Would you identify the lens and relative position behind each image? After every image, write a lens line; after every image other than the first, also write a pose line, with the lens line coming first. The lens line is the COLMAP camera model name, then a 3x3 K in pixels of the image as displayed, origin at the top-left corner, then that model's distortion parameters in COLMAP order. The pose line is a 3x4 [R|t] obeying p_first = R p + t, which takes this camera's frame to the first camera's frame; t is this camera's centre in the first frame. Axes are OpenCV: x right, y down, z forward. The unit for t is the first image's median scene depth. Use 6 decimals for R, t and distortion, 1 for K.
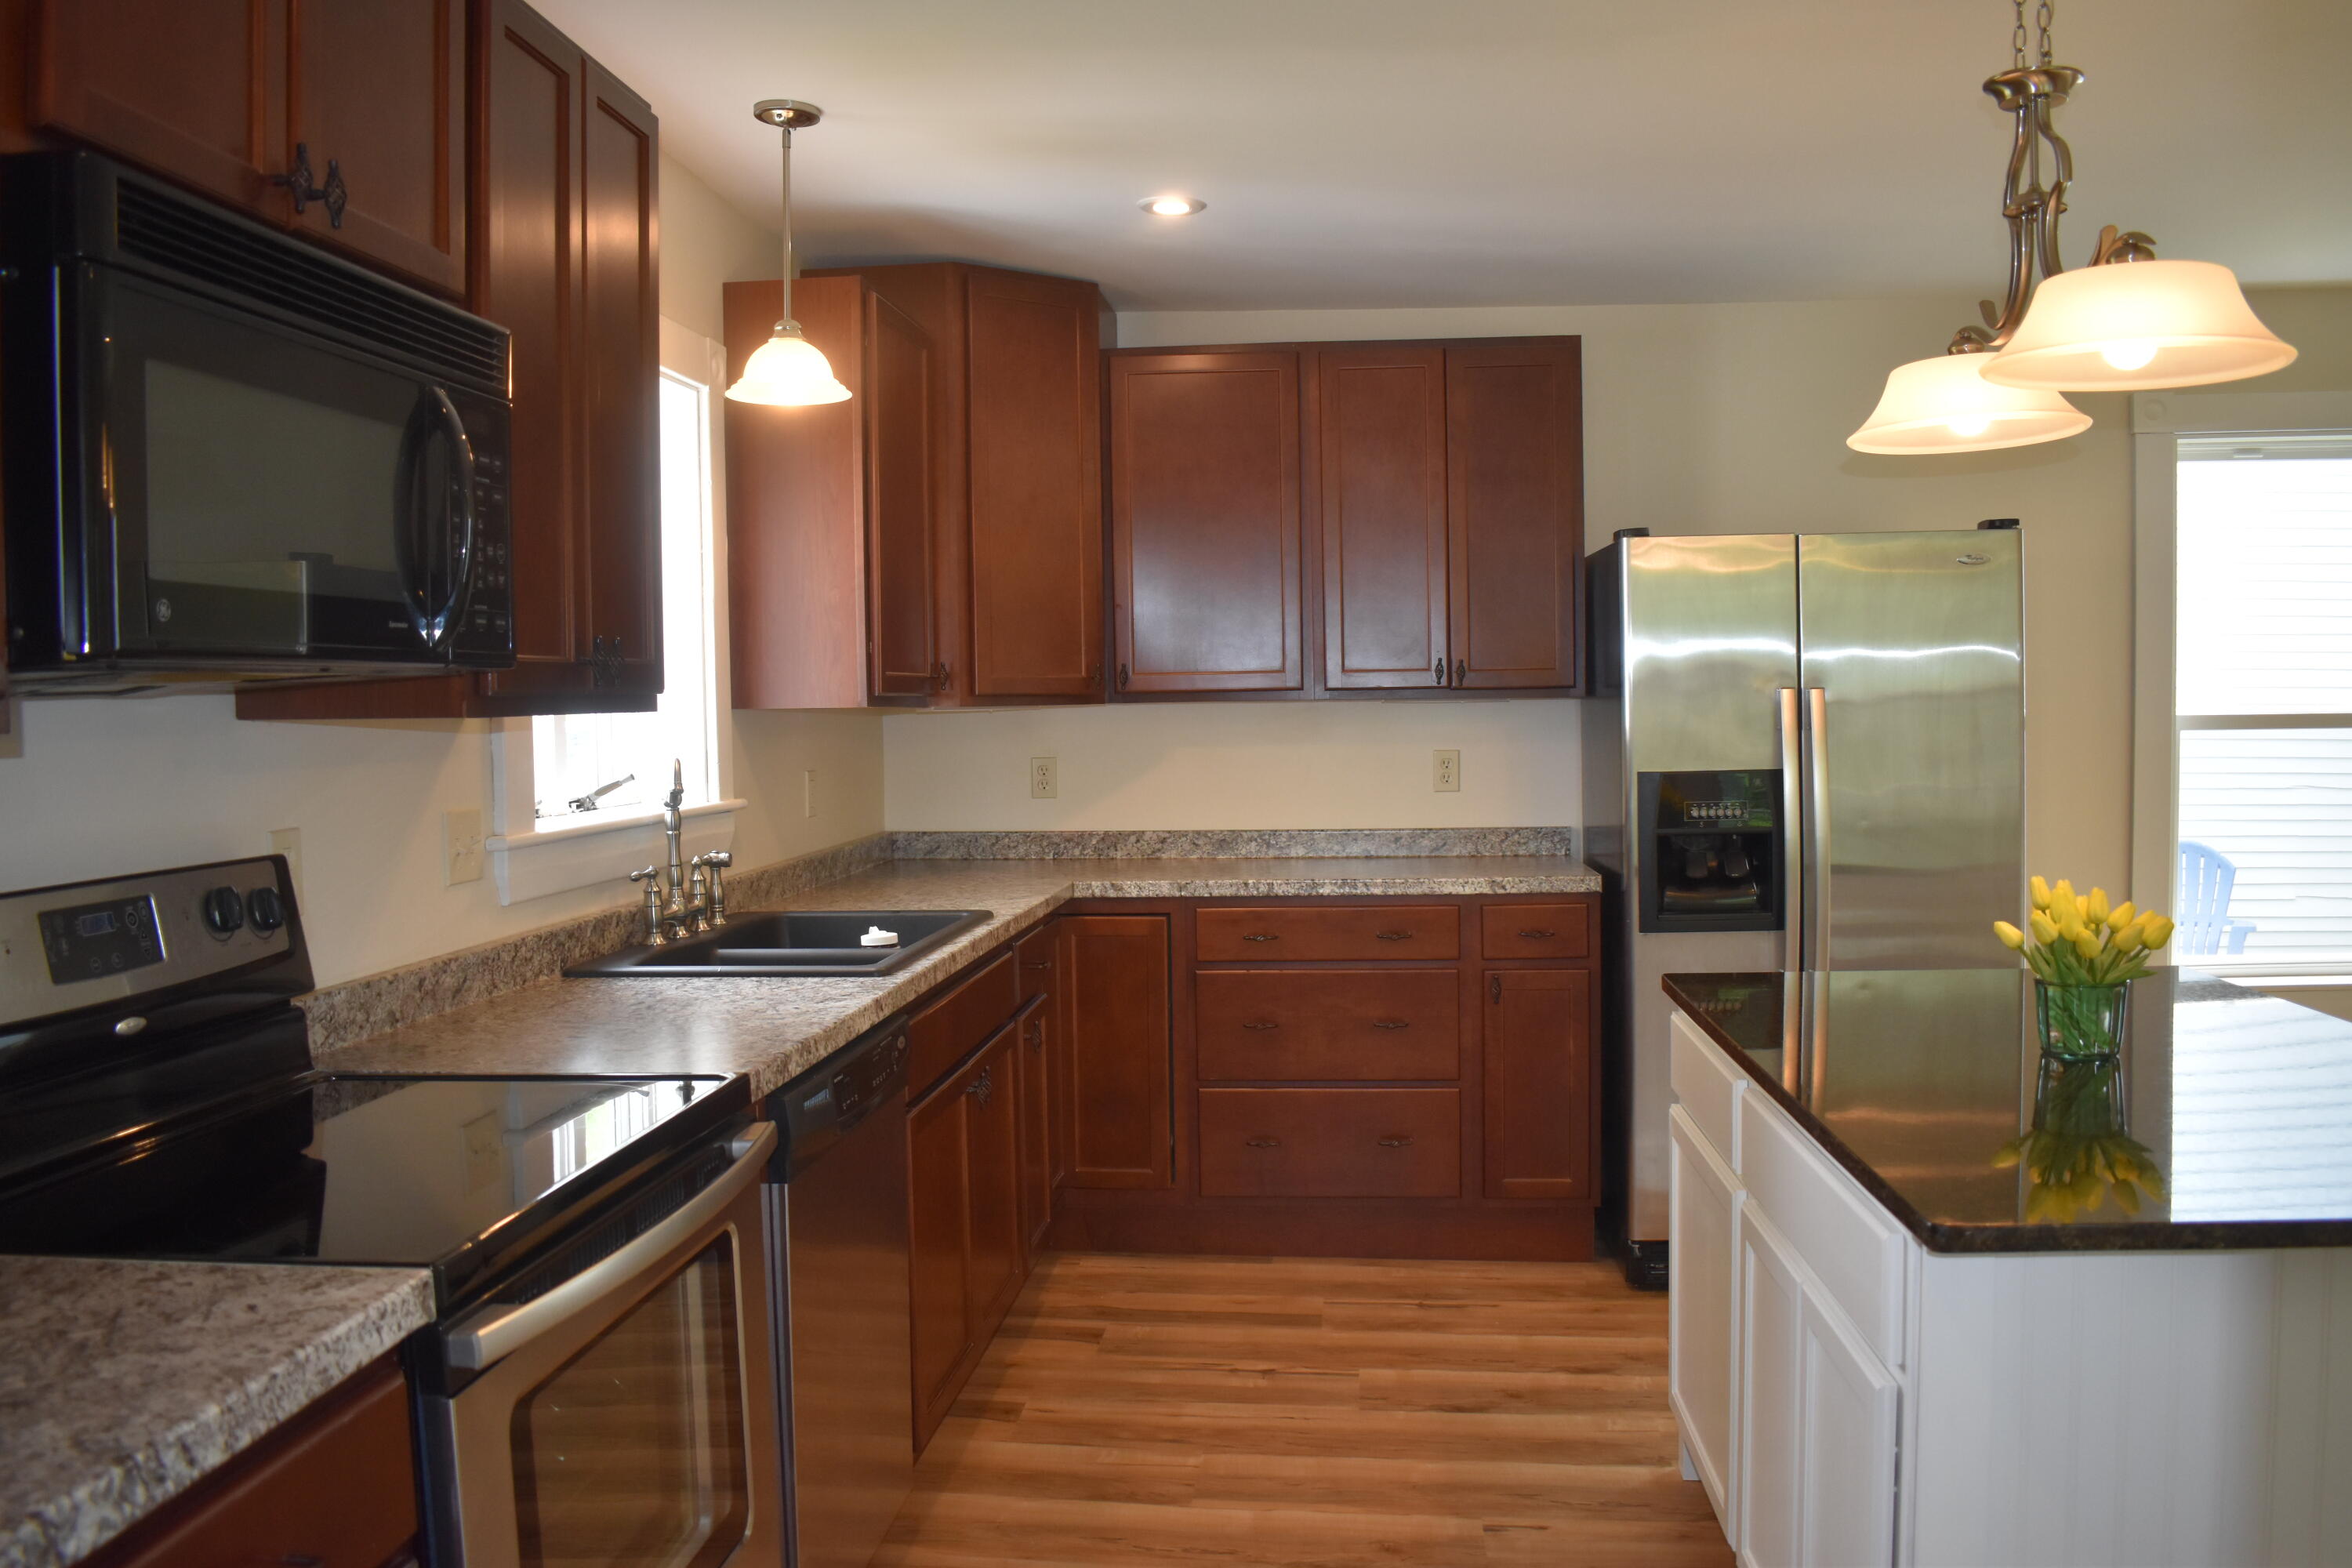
lens RADIAL K [[1839.3, 0, 1176.0], [0, 1839.3, 784.0], [0, 0, 1]] dist [-0.092396, 0.008156]
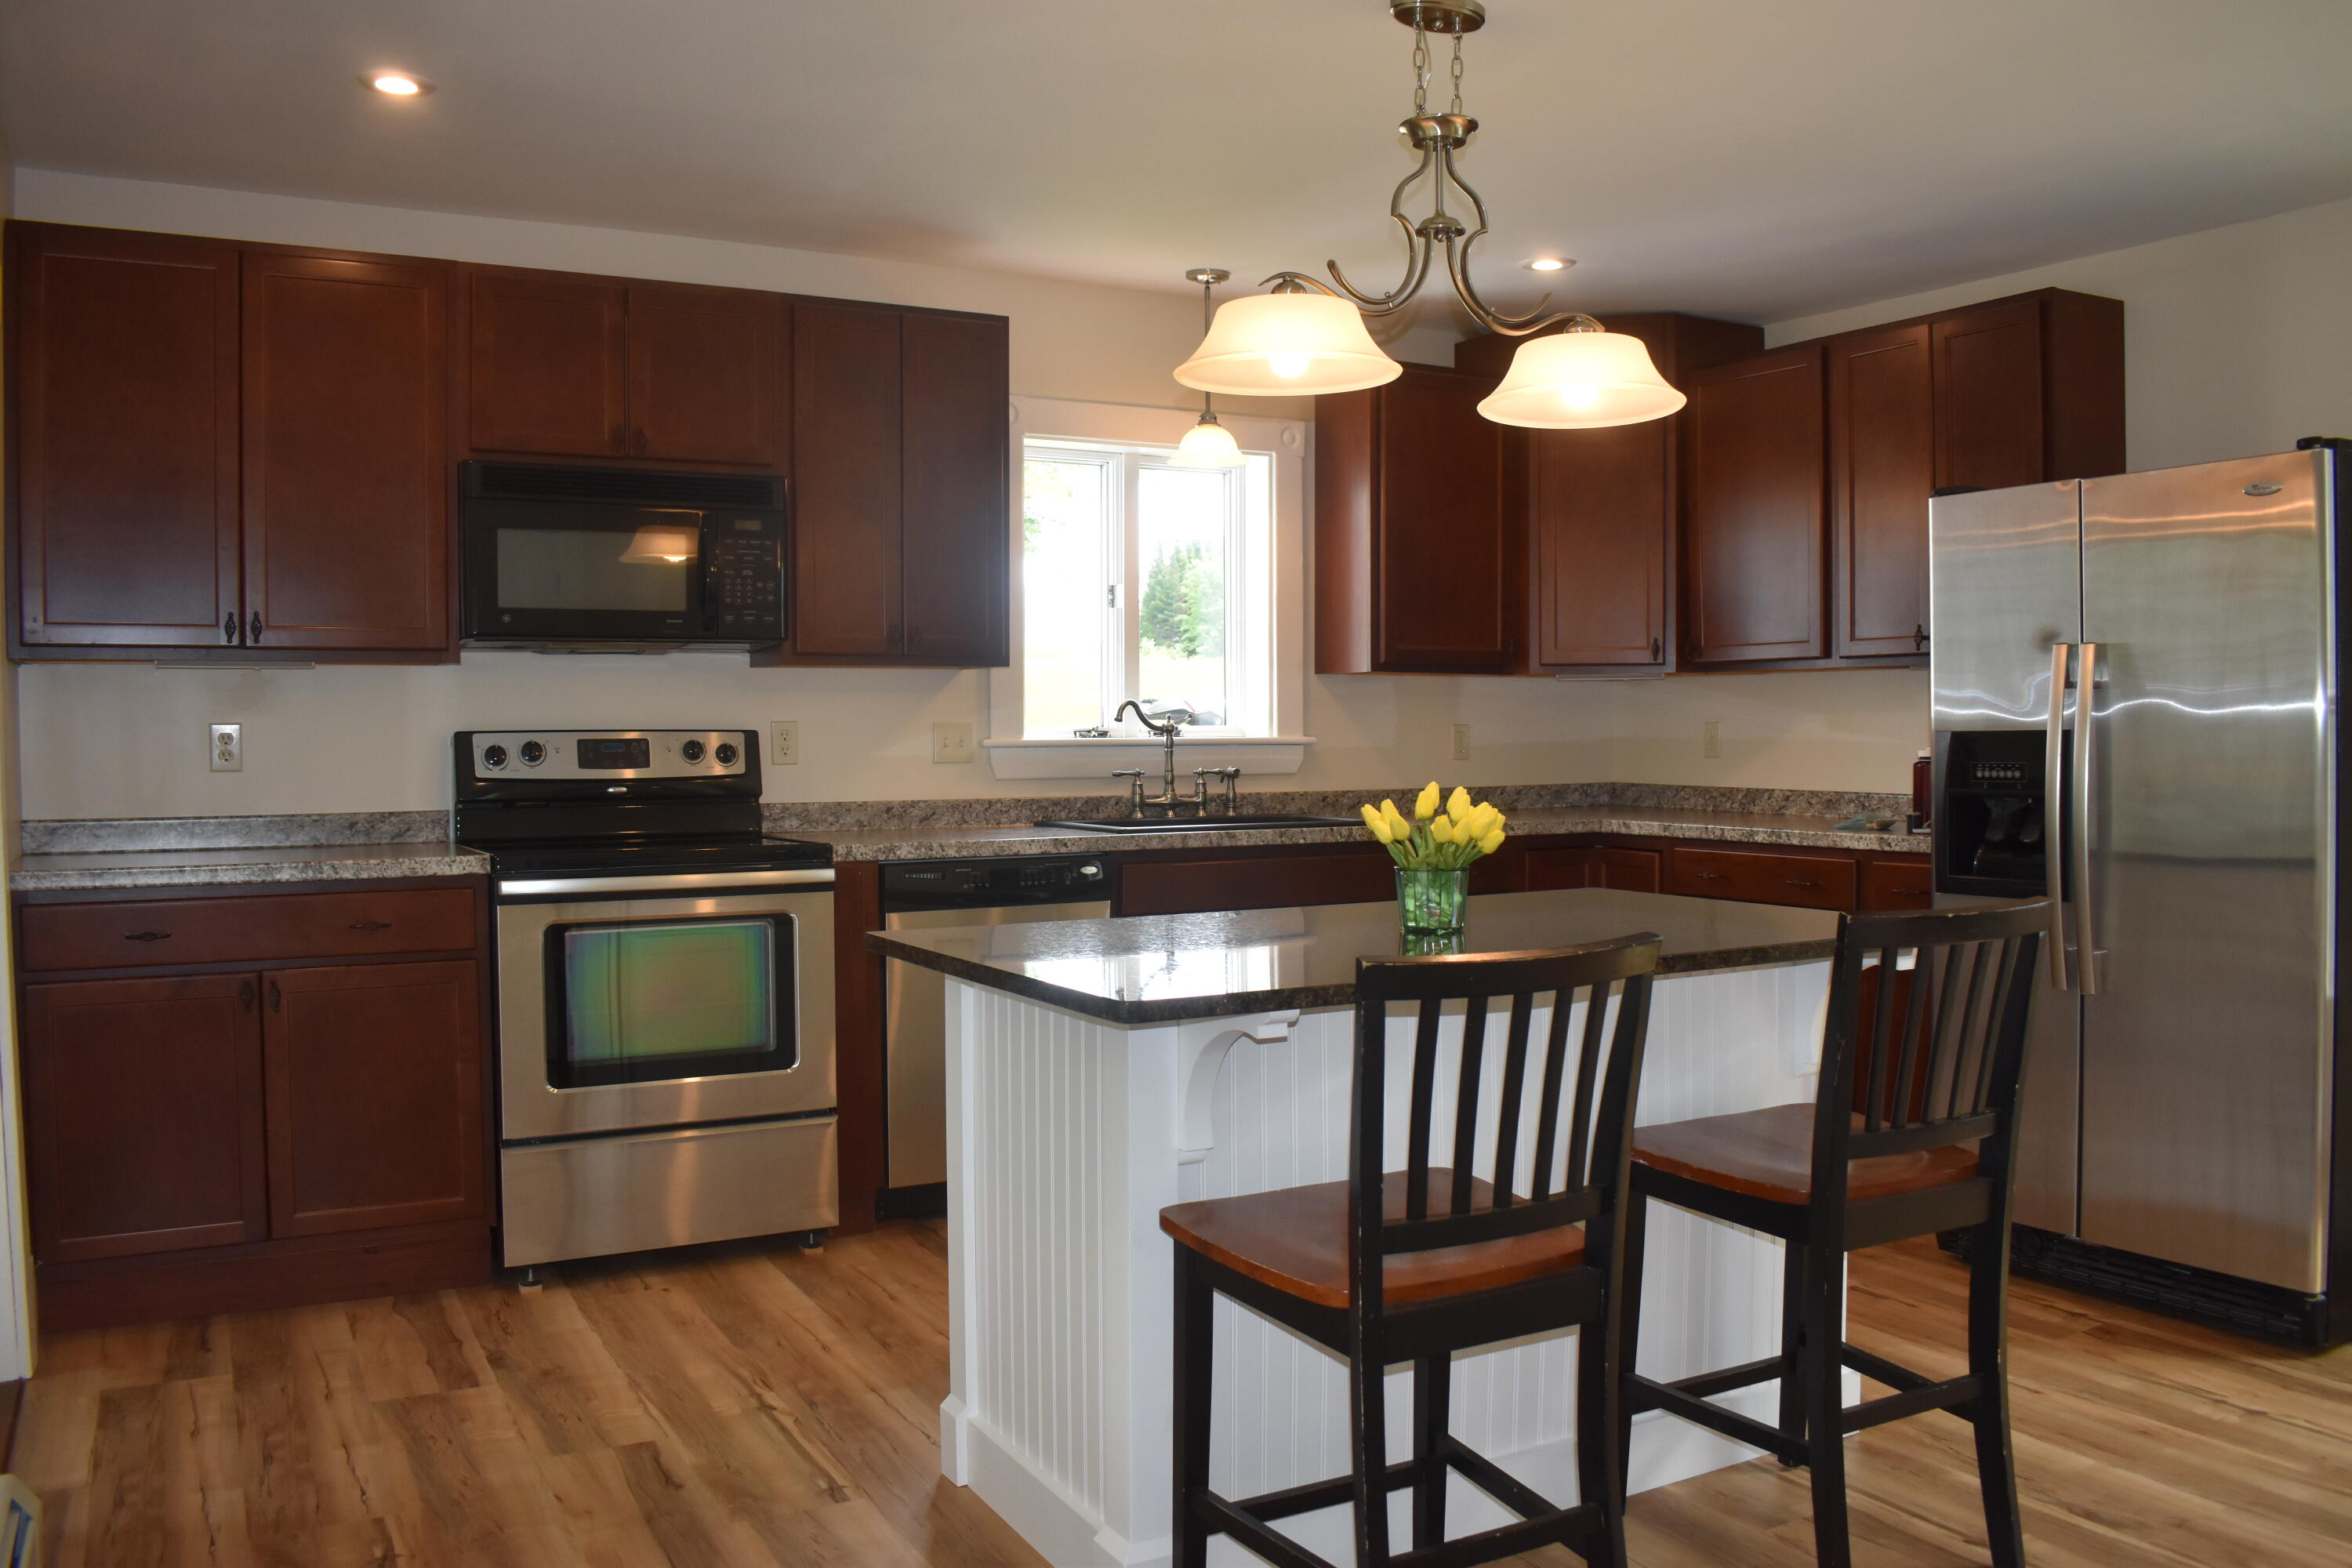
lens RADIAL K [[1841.5, 0, 1176.0], [0, 1841.5, 784.0], [0, 0, 1]] dist [-0.149305, -0.000962]
pose [[0.567953, 0.039254, -0.822124, 0.781354], [-0.043258, 0.998905, 0.017810, 0.021425], [0.821923, 0.025448, 0.569030, 0.092203]]
